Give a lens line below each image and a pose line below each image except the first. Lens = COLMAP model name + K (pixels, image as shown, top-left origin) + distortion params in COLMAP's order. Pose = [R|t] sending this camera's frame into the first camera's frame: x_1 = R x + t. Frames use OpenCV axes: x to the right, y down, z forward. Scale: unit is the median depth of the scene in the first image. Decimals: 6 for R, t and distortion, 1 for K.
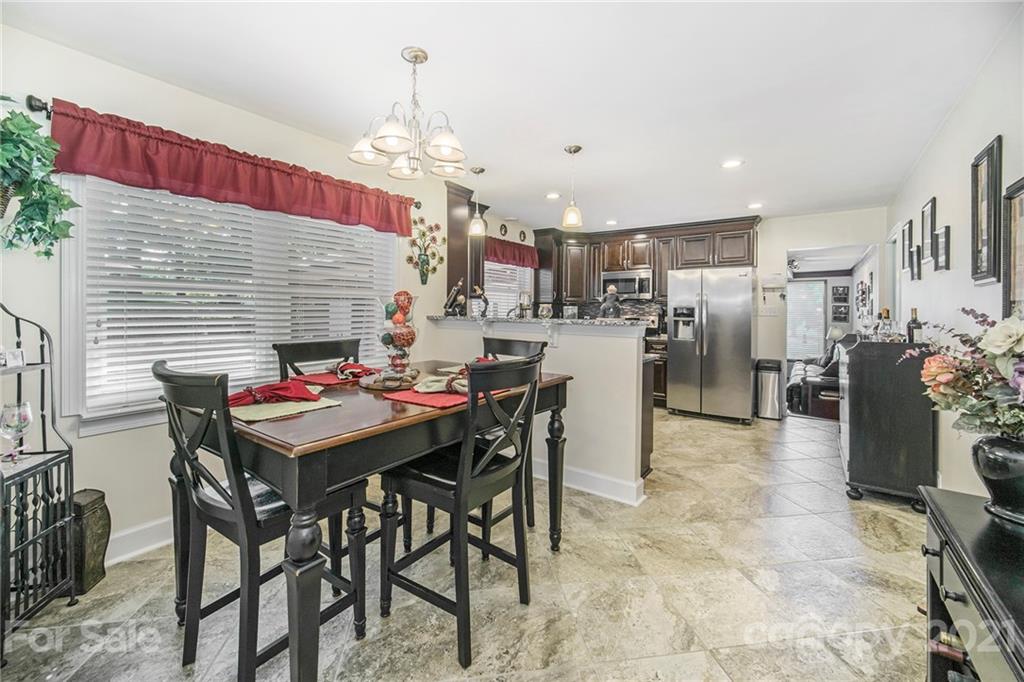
lens RADIAL K [[417.2, 0, 501.7], [0, 417.2, 310.8], [0, 0, 1]] dist [-0.001642, 0.000037]
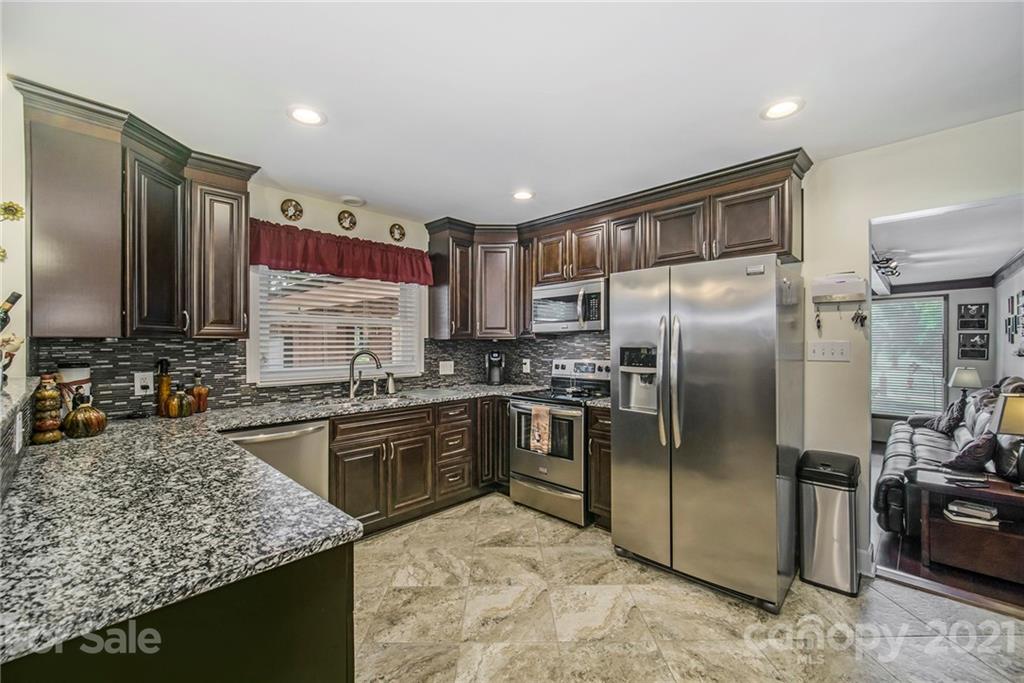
lens RADIAL K [[417.2, 0, 513.1], [0, 417.2, 346.8], [0, 0, 1]] dist [-0.001642, 0.000037]
pose [[0.991247, -0.015554, -0.131098, 0.296225], [0.016225, 0.999860, 0.004054, -0.010062], [0.131017, -0.006146, 0.991361, 0.410863]]
